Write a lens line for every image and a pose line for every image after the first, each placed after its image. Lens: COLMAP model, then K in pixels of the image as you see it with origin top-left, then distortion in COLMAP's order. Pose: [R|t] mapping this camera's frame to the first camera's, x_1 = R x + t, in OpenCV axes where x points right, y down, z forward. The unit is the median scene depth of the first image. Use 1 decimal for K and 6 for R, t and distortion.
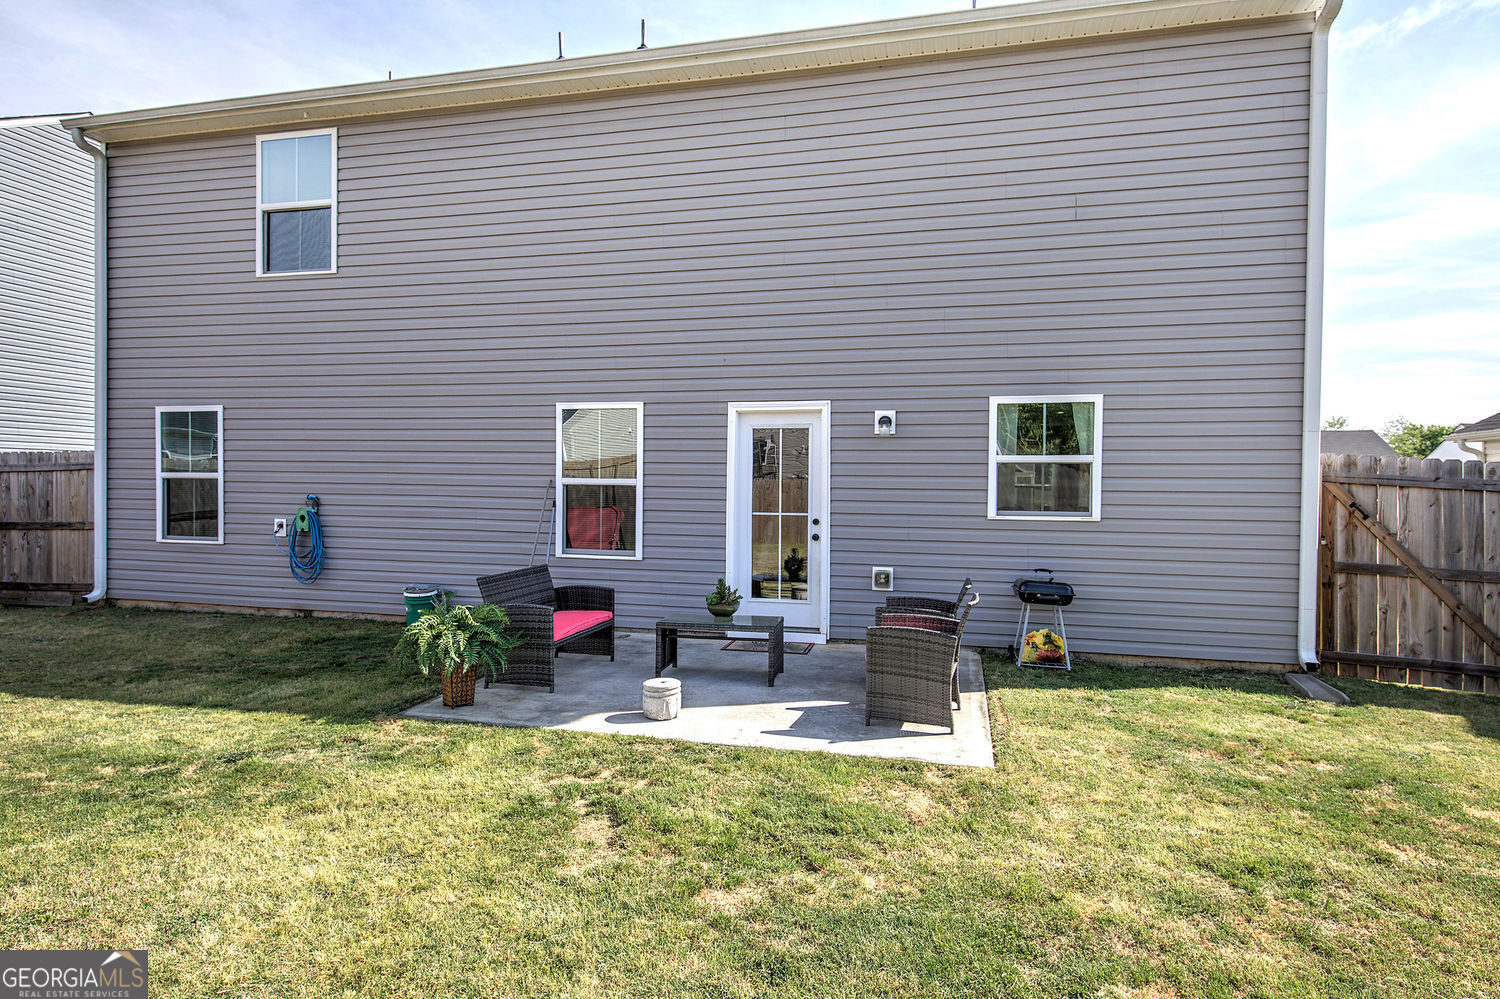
lens RADIAL K [[829.2, 0, 750.0], [0, 829.2, 499.5], [0, 0, 1]] dist [0.027613, -0.000165]
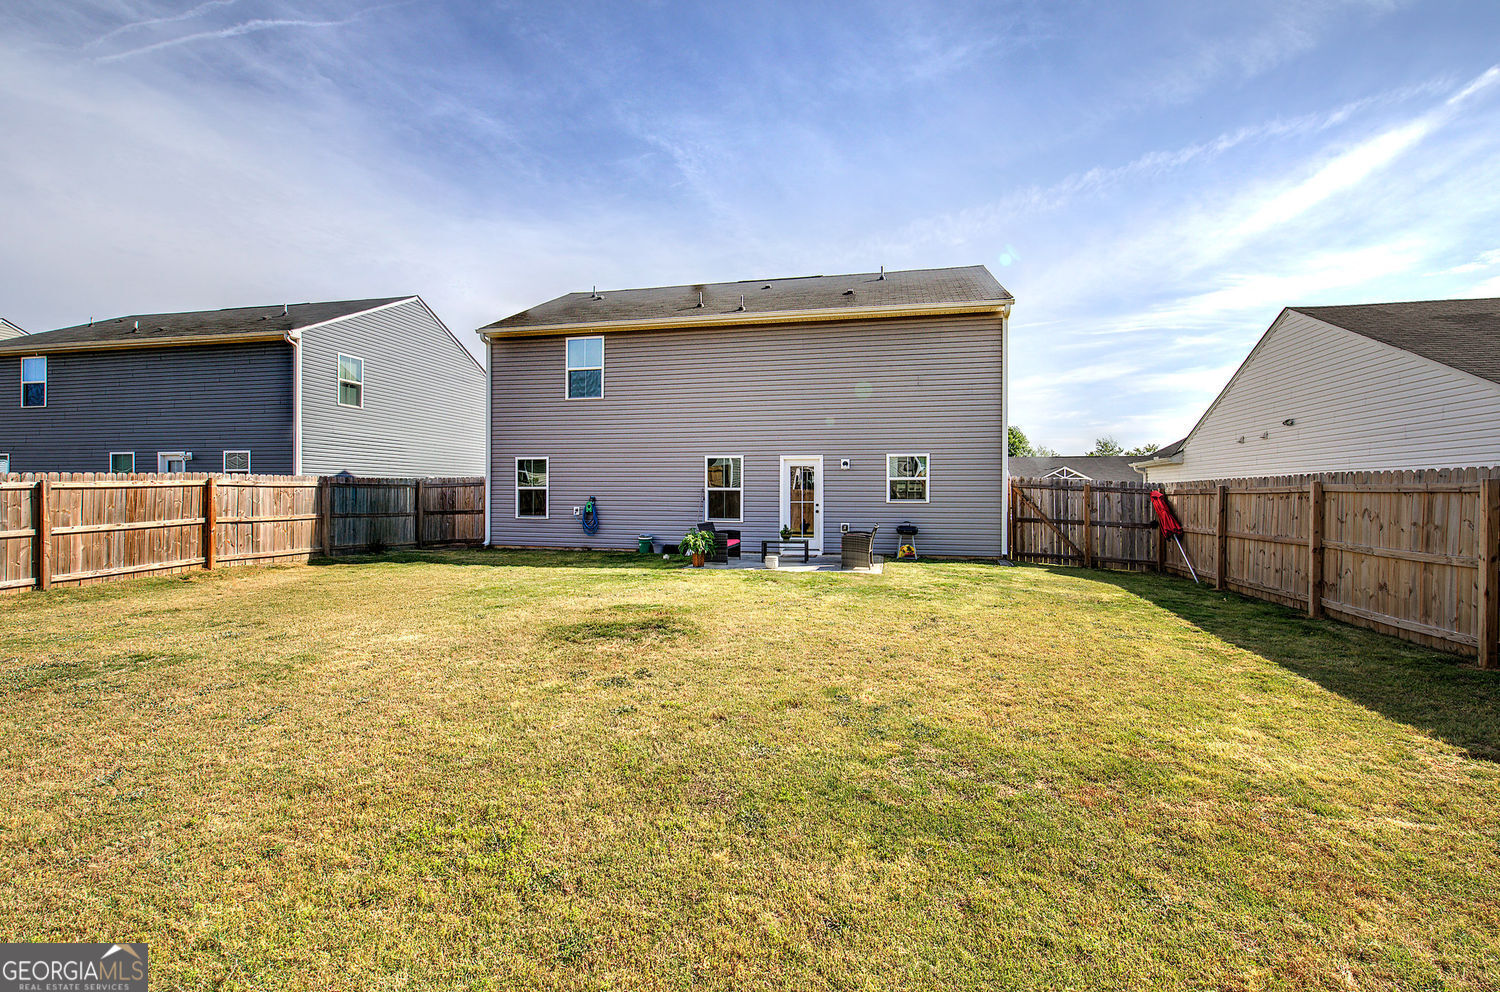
lens RADIAL K [[635.7, 0, 750.0], [0, 635.7, 496.0], [0, 0, 1]] dist [-0.003516, -0.000108]
pose [[0.999869, -0.010440, 0.012349, -0.143909], [0.010479, 0.999940, -0.003120, 0.004683], [-0.012315, 0.003249, 0.999919, -0.879440]]
